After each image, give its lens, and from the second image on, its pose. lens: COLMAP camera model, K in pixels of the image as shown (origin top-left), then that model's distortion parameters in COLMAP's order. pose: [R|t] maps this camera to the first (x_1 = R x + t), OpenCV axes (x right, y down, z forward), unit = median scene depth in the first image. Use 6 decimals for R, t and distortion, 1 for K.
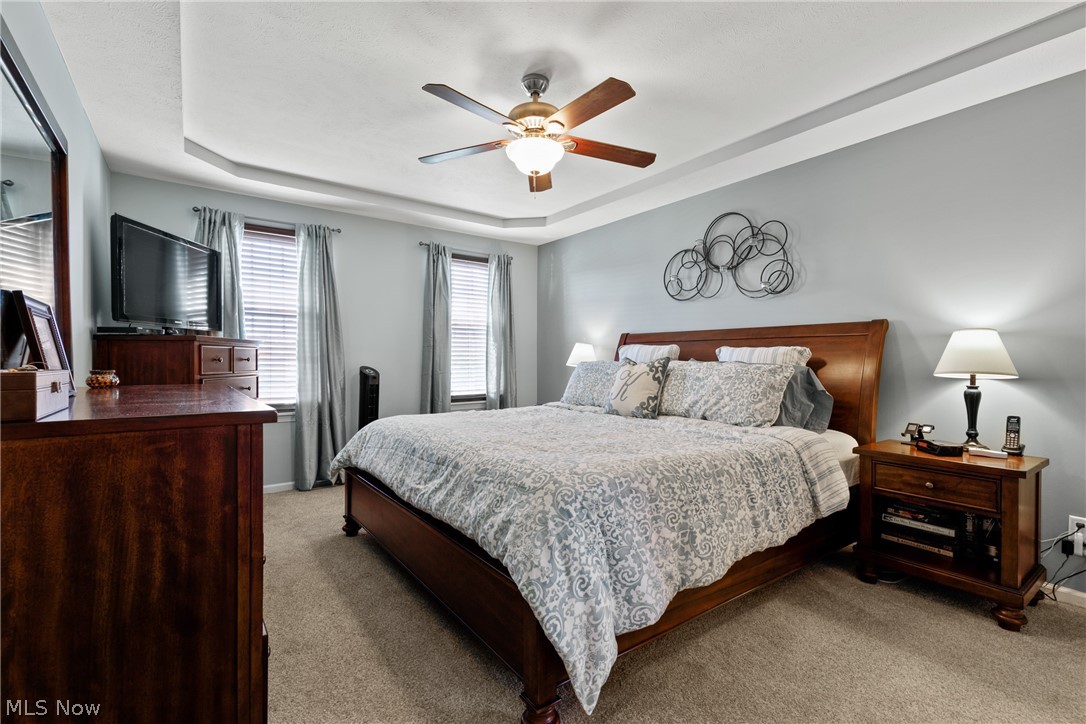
lens RADIAL K [[497.9, 0, 545.2], [0, 497.9, 362.2], [0, 0, 1]] dist [0.003078, 0.000126]
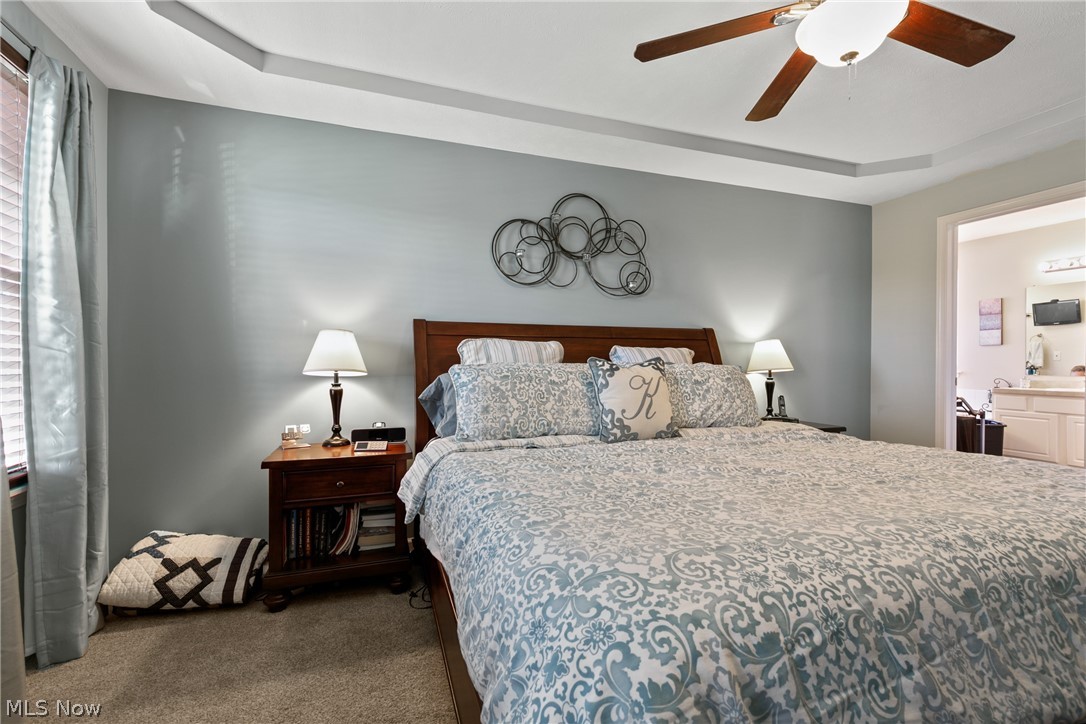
lens RADIAL K [[497.9, 0, 548.4], [0, 497.9, 360.6], [0, 0, 1]] dist [0.003078, 0.000126]
pose [[0.260901, -0.000945, 0.965365, -0.487186], [0.007639, 0.999970, -0.001086, -0.004928], [-0.965335, 0.007657, 0.260900, 0.807402]]
